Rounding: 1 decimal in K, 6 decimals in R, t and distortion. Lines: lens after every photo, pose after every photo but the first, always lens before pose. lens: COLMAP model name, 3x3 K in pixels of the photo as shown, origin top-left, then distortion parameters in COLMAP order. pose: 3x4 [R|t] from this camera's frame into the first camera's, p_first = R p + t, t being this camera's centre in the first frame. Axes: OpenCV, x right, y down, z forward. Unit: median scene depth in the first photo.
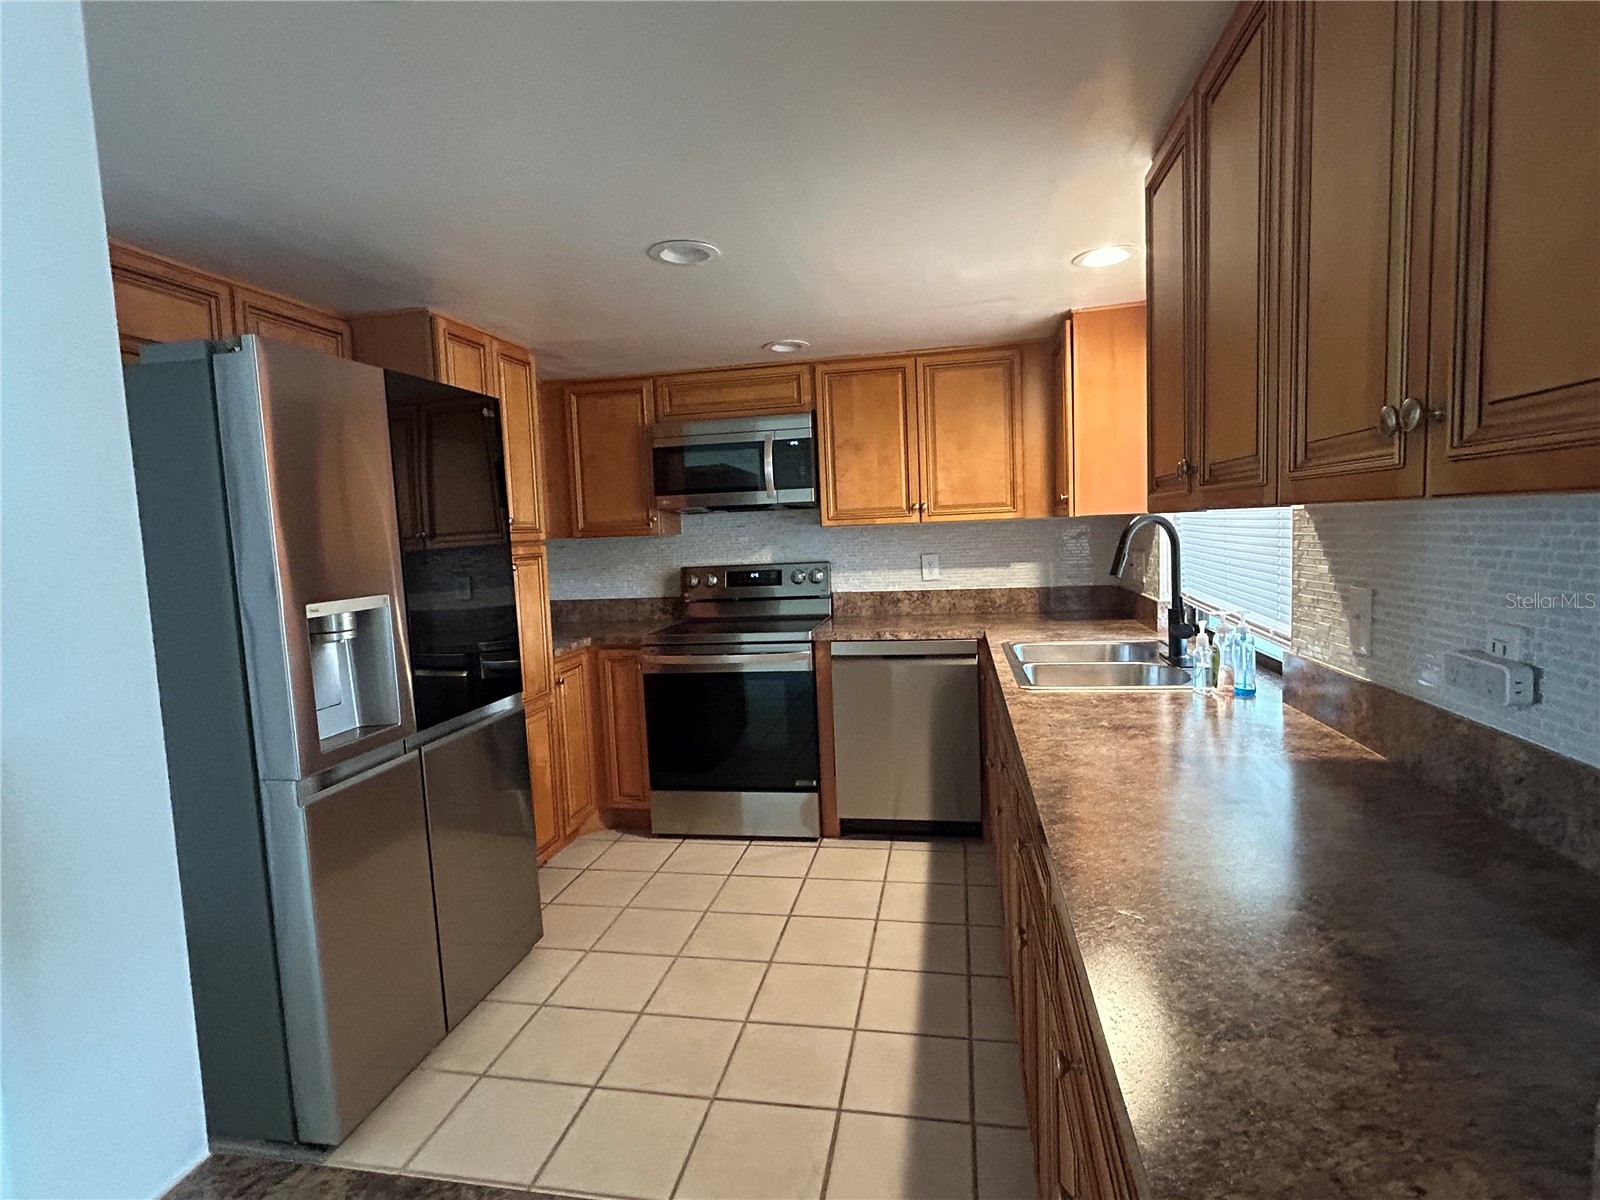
lens RADIAL K [[787.4, 0, 800.0], [0, 787.4, 600.0], [0, 0, 1]] dist [-0.001636, -0.000155]
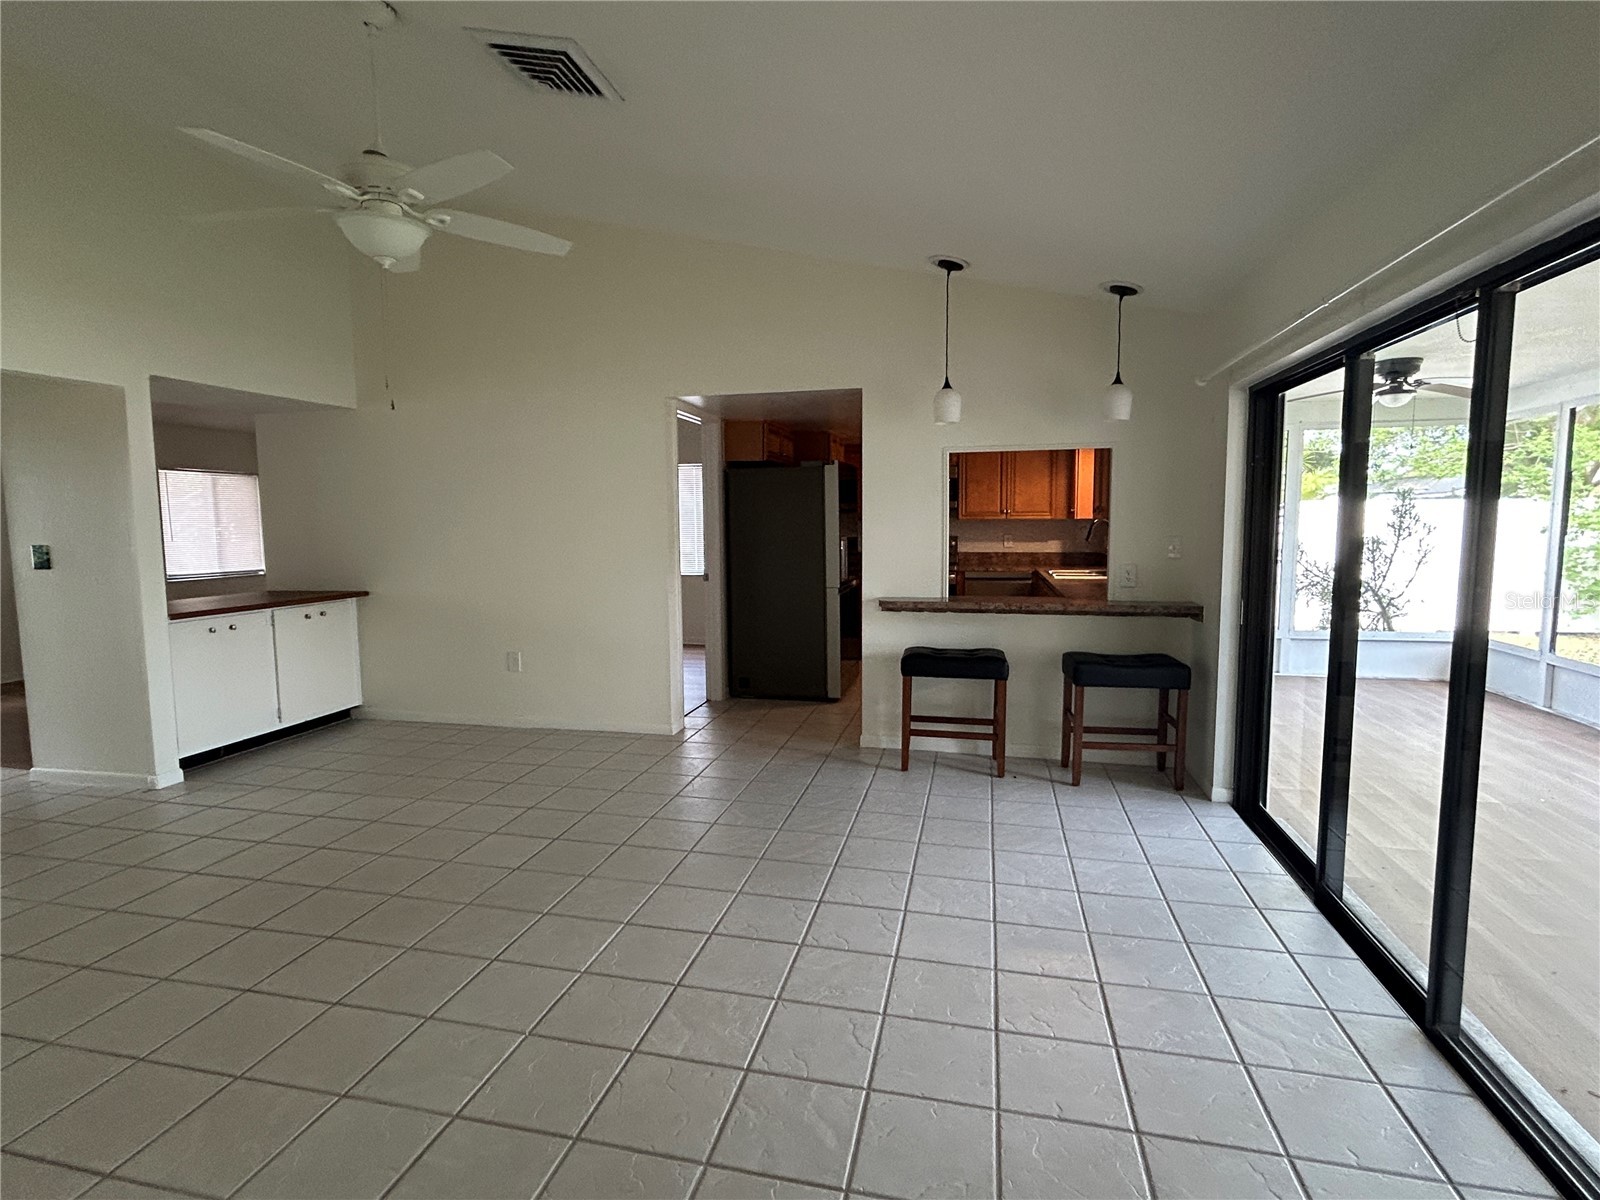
lens RADIAL K [[805.3, 0, 800.0], [0, 805.3, 600.0], [0, 0, 1]] dist [0.001653, 0.000149]
pose [[0.998689, 0.036418, -0.035985, -0.320181], [-0.035939, 0.999257, 0.013896, 0.111430], [0.036464, -0.012584, 0.999256, -1.212696]]
